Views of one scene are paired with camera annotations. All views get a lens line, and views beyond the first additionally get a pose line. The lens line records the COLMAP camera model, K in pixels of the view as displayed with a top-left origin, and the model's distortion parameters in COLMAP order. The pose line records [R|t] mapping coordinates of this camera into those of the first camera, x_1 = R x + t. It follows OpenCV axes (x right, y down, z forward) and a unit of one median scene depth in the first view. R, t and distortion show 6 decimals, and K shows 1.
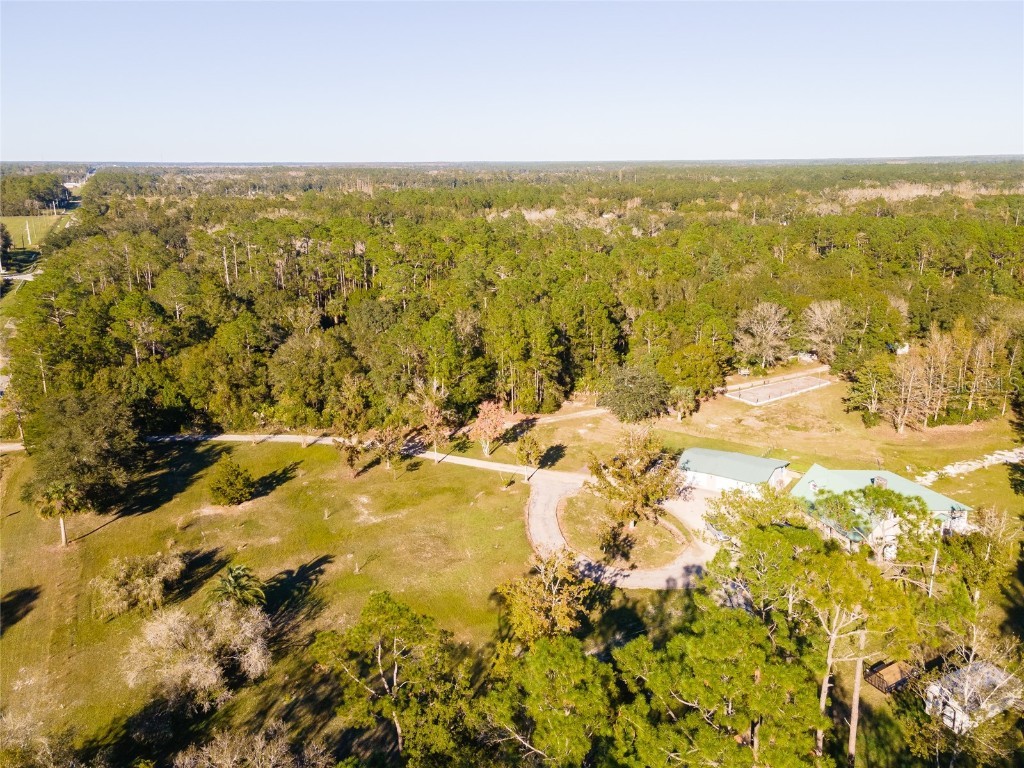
lens RADIAL K [[751.2, 0, 520.7], [0, 751.2, 363.7], [0, 0, 1]] dist [0.037799, 0.017909]
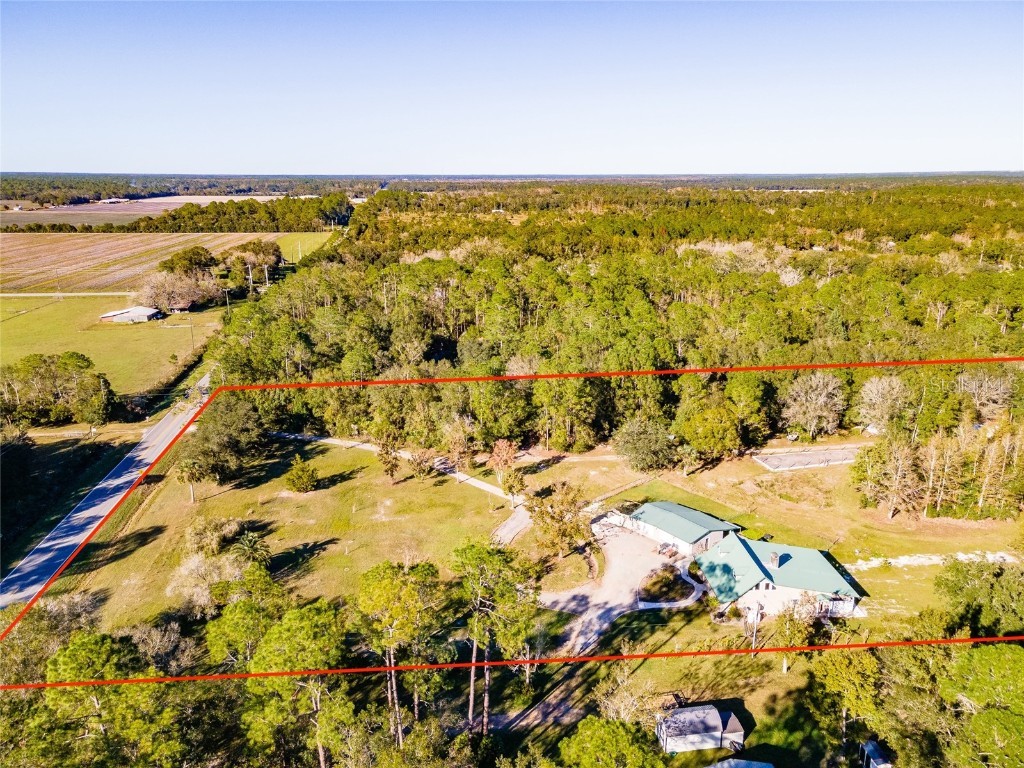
lens RADIAL K [[751.2, 0, 514.7], [0, 751.2, 398.3], [0, 0, 1]] dist [0.037799, 0.017909]
pose [[0.938197, 0.104193, -0.330047, 0.336534], [-0.093126, 0.994437, 0.049215, -0.070292], [0.333339, -0.015438, 0.942681, -0.131484]]
